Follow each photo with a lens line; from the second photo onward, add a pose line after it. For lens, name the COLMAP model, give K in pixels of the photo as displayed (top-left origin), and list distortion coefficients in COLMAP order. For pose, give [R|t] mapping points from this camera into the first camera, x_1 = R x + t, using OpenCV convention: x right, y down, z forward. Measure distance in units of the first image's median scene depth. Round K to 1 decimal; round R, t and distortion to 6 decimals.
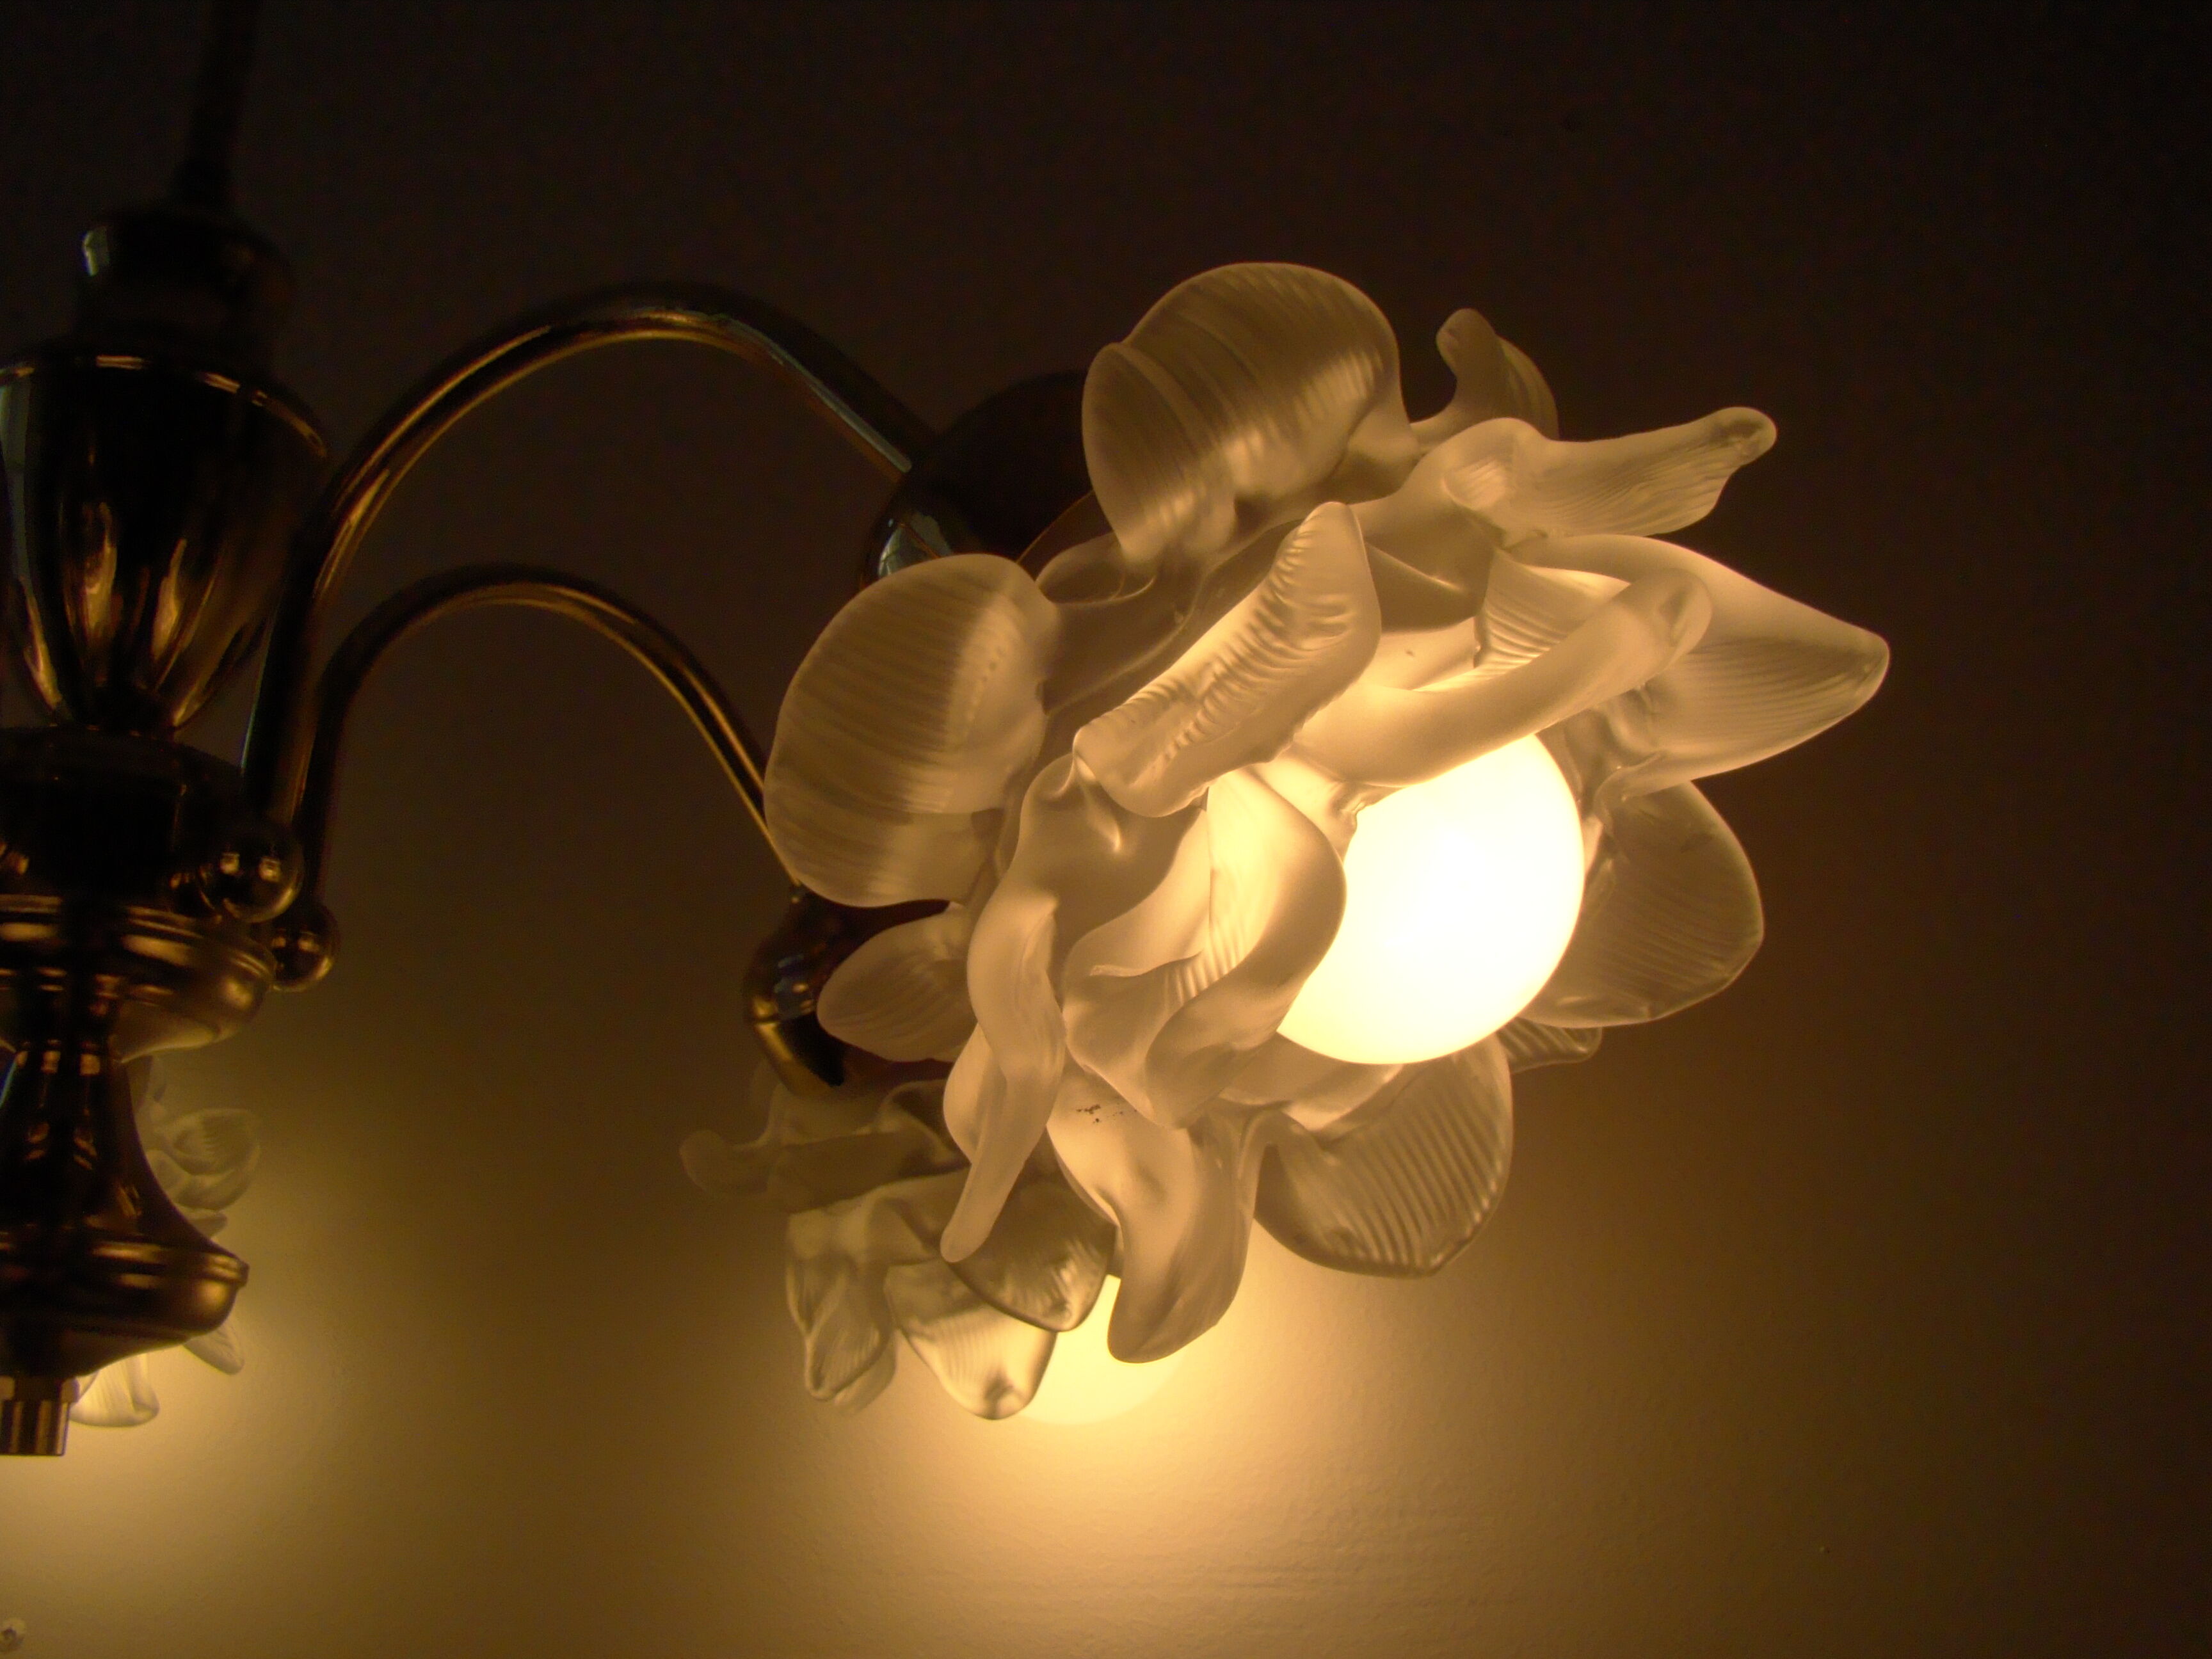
lens RADIAL K [[1927.8, 0, 1106.0], [0, 1927.8, 829.5], [0, 0, 1]] dist [-0.150255, 0.008284]
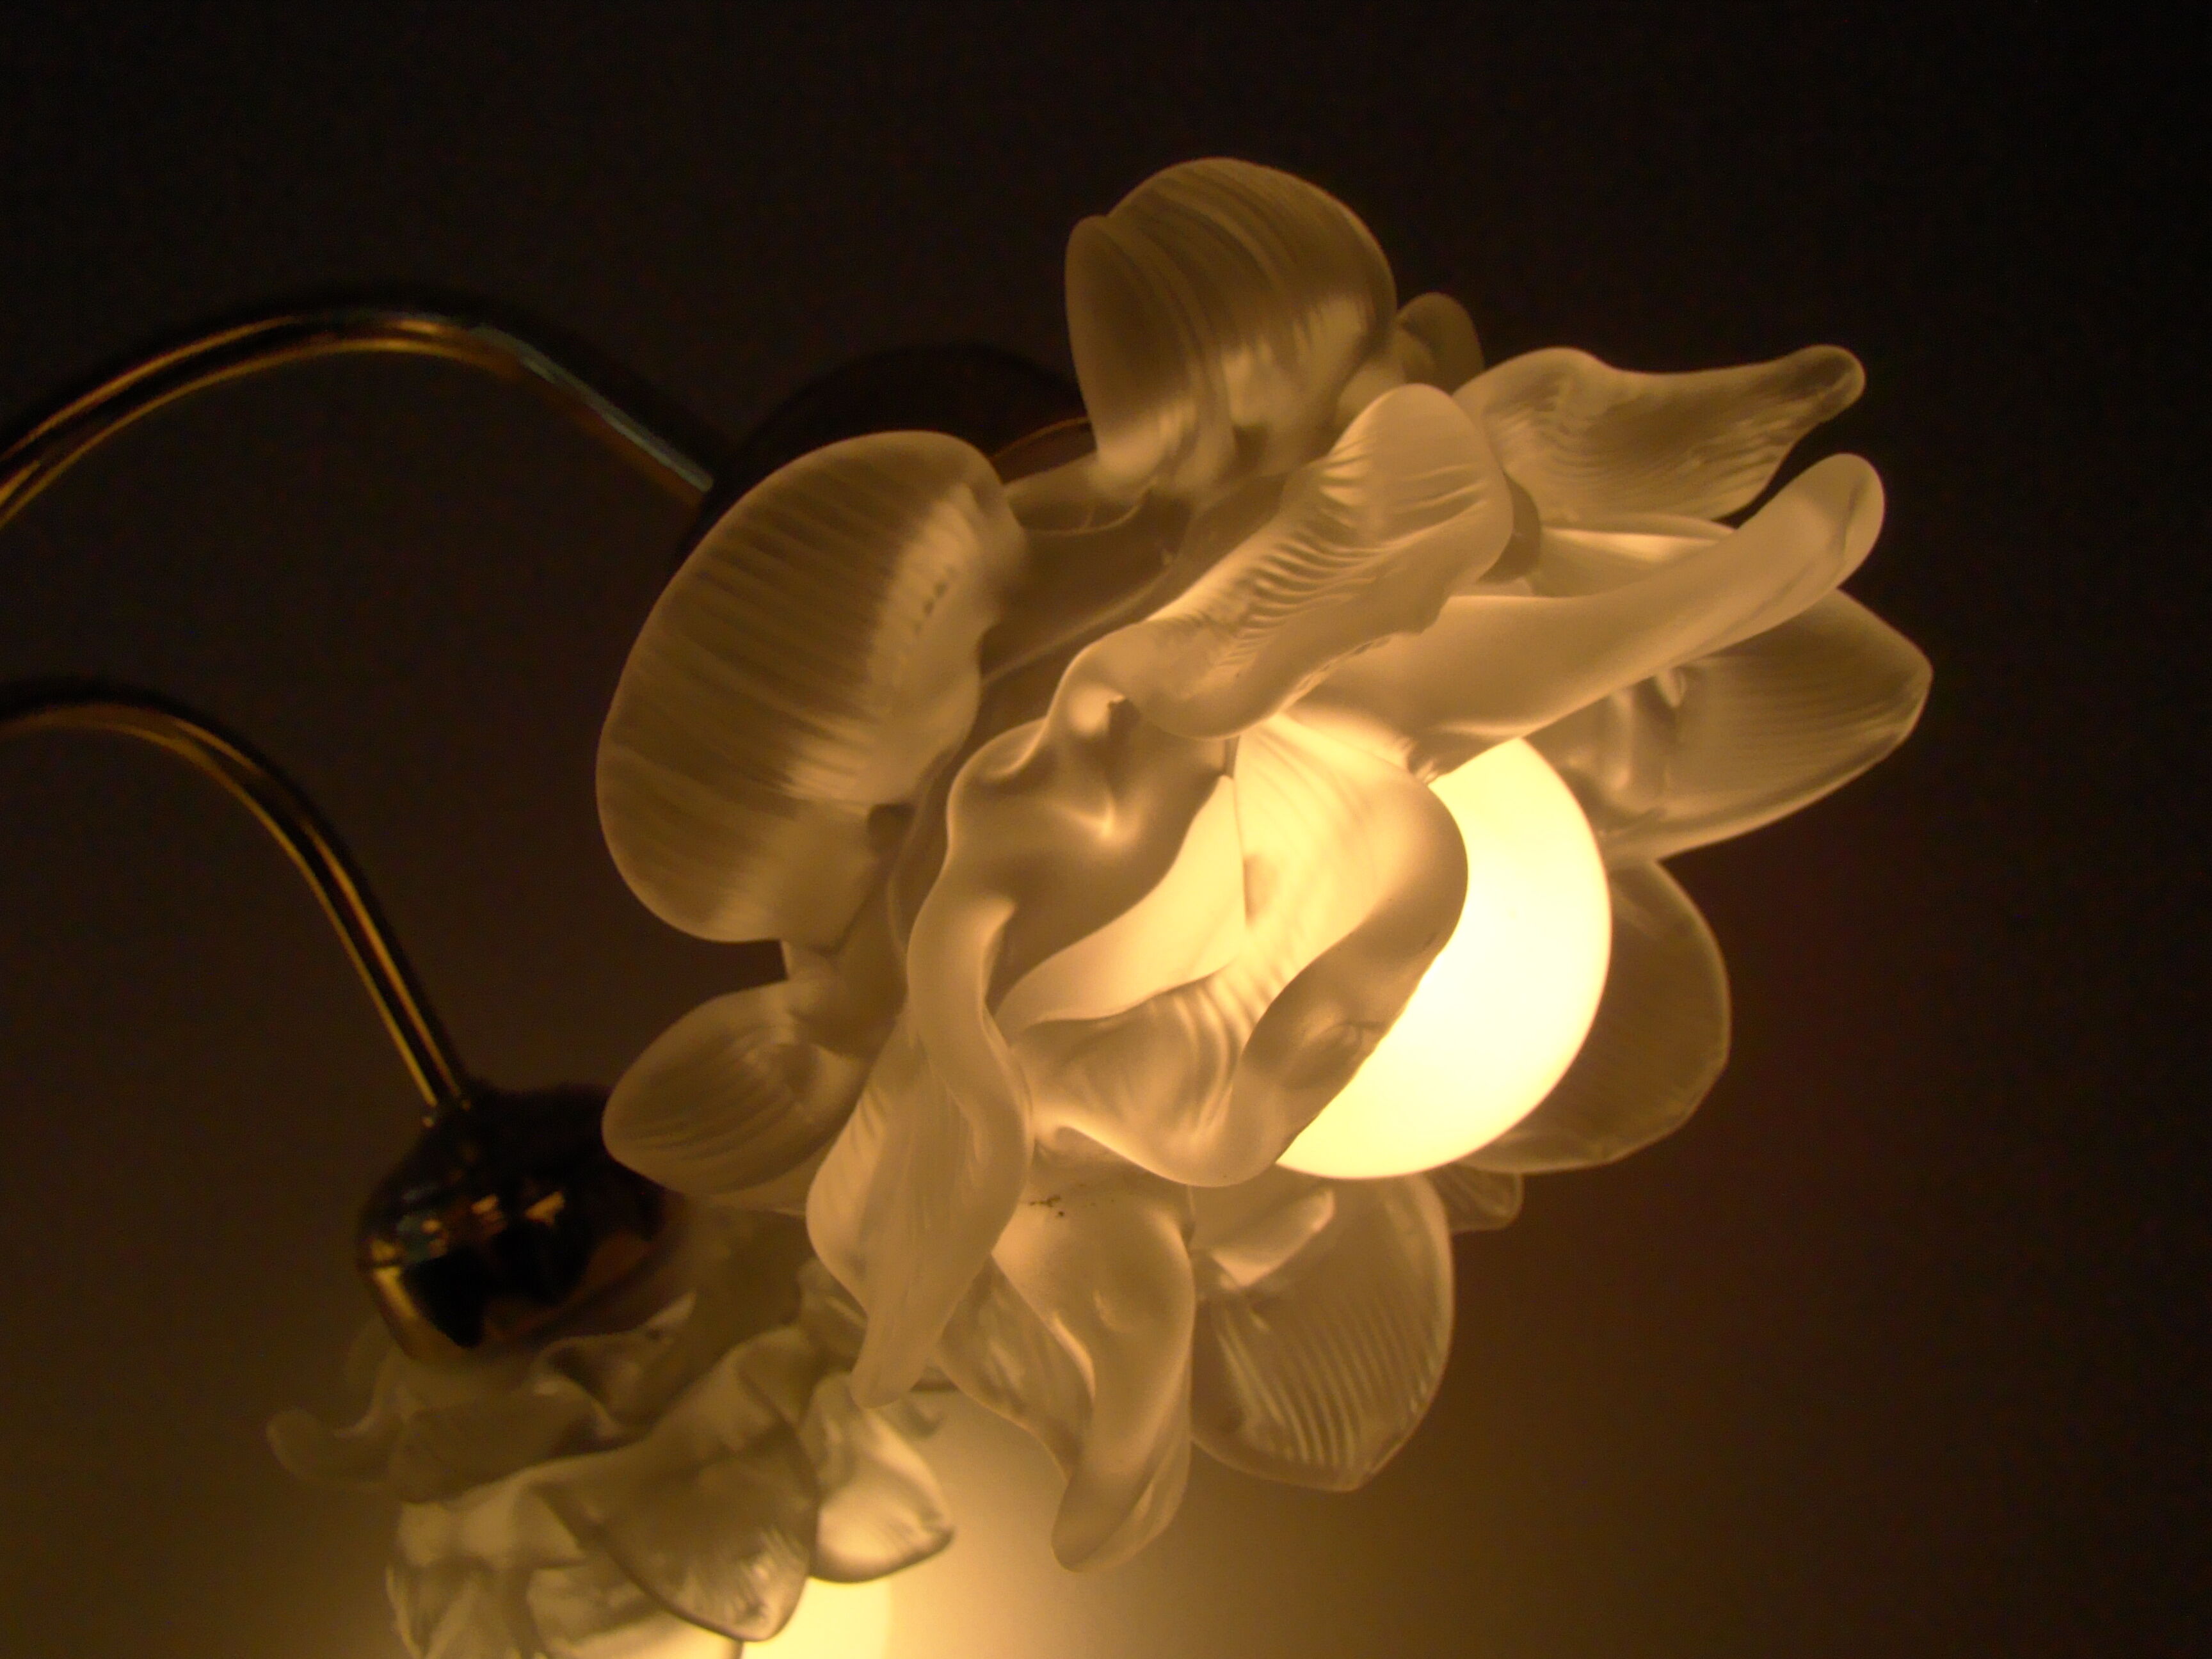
lens RADIAL K [[1927.8, 0, 1106.0], [0, 1927.8, 829.5], [0, 0, 1]] dist [-0.150255, 0.008284]
pose [[0.970455, 0.048133, 0.236431, -0.133896], [-0.002159, 0.981593, -0.190971, 0.119227], [-0.241271, 0.184818, 0.952697, 0.229700]]
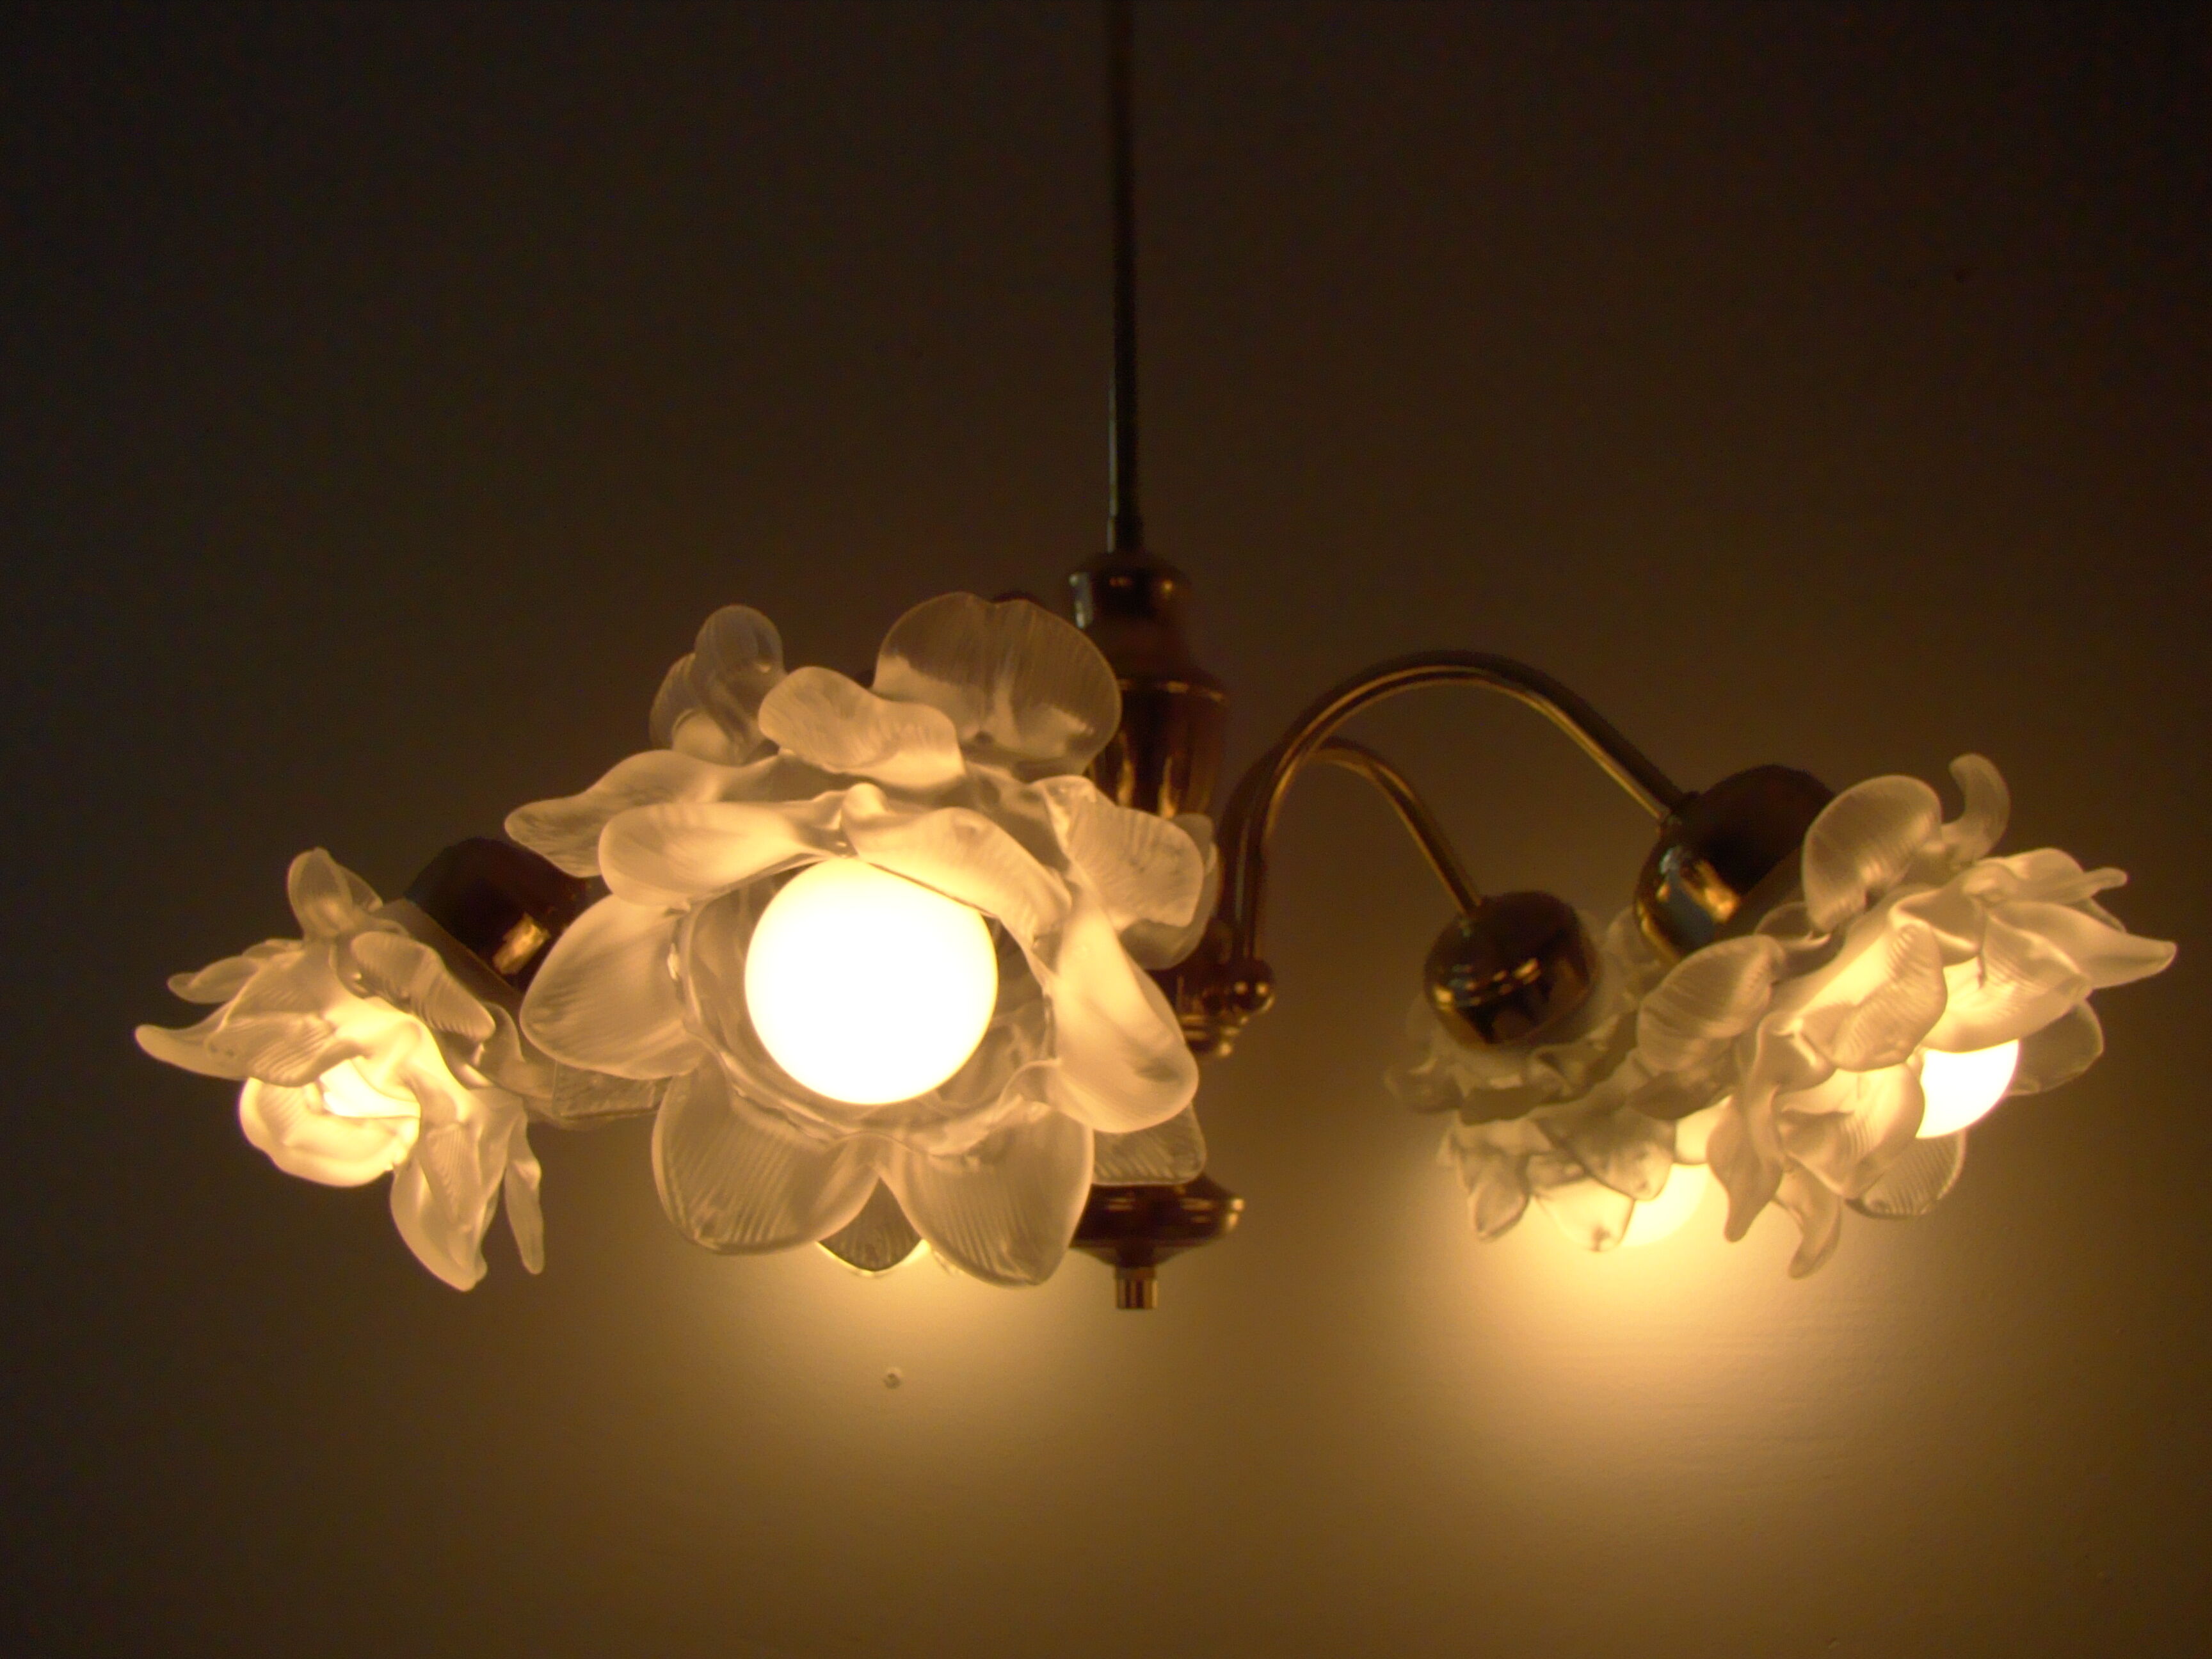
lens RADIAL K [[1870.1, 0, 1106.0], [0, 1870.1, 829.5], [0, 0, 1]] dist [-0.153341, 0.008340]
pose [[0.986728, -0.010313, -0.162057, -0.353268], [0.032545, 0.990292, 0.135139, -0.441778], [0.159090, -0.138620, 0.977484, -0.885937]]
